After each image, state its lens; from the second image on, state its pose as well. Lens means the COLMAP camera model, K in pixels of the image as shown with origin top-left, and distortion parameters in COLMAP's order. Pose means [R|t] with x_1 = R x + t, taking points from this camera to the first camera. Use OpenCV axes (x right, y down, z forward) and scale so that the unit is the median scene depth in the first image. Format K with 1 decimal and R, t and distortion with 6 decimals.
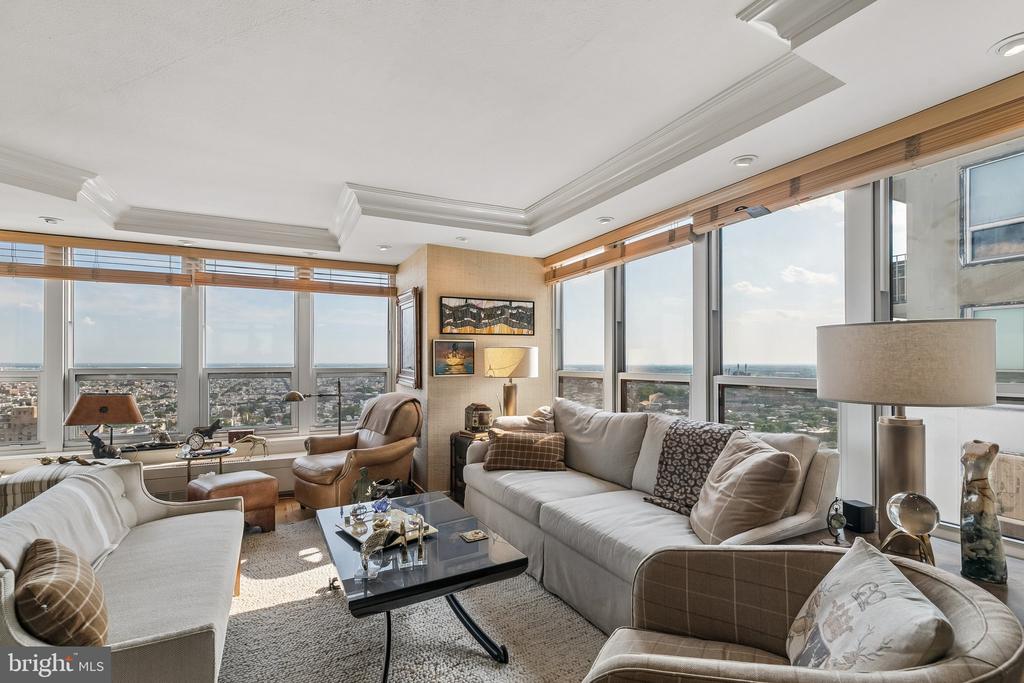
lens RADIAL K [[458.0, 0, 512.0], [0, 458.0, 341.5], [0, 0, 1]] dist [0.001763, 0.000574]
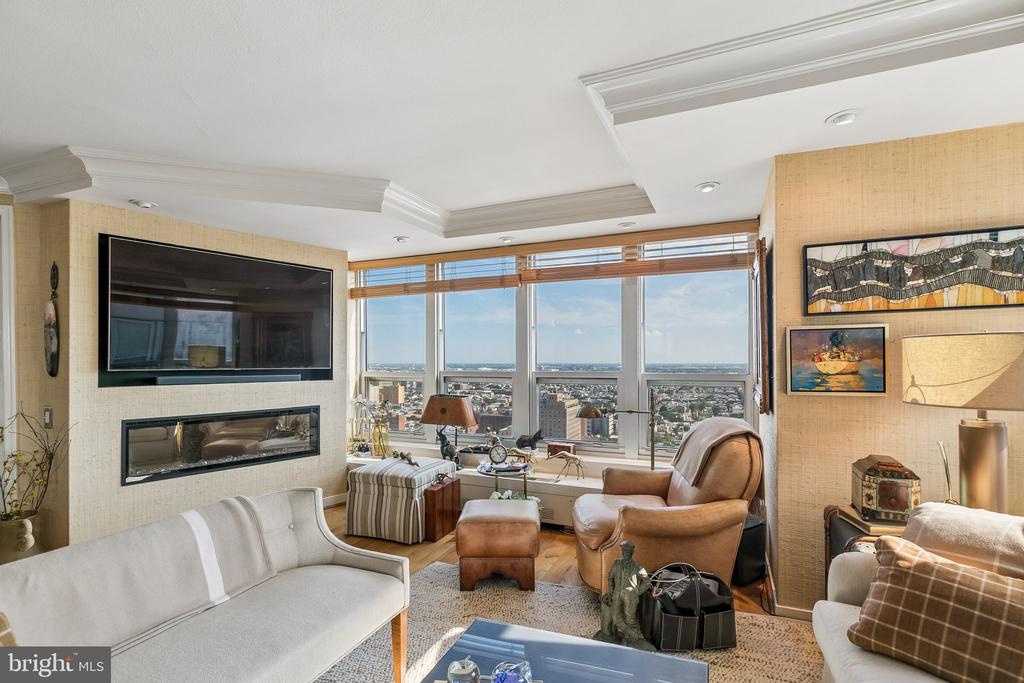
lens RADIAL K [[479.8, 0, 512.3], [0, 479.8, 356.5], [0, 0, 1]] dist [0.000910, 0.000100]
pose [[0.649516, -0.009793, -0.760285, 0.049401], [0.034900, 0.999247, 0.016945, 0.009591], [0.759546, -0.037540, 0.649369, 0.368132]]
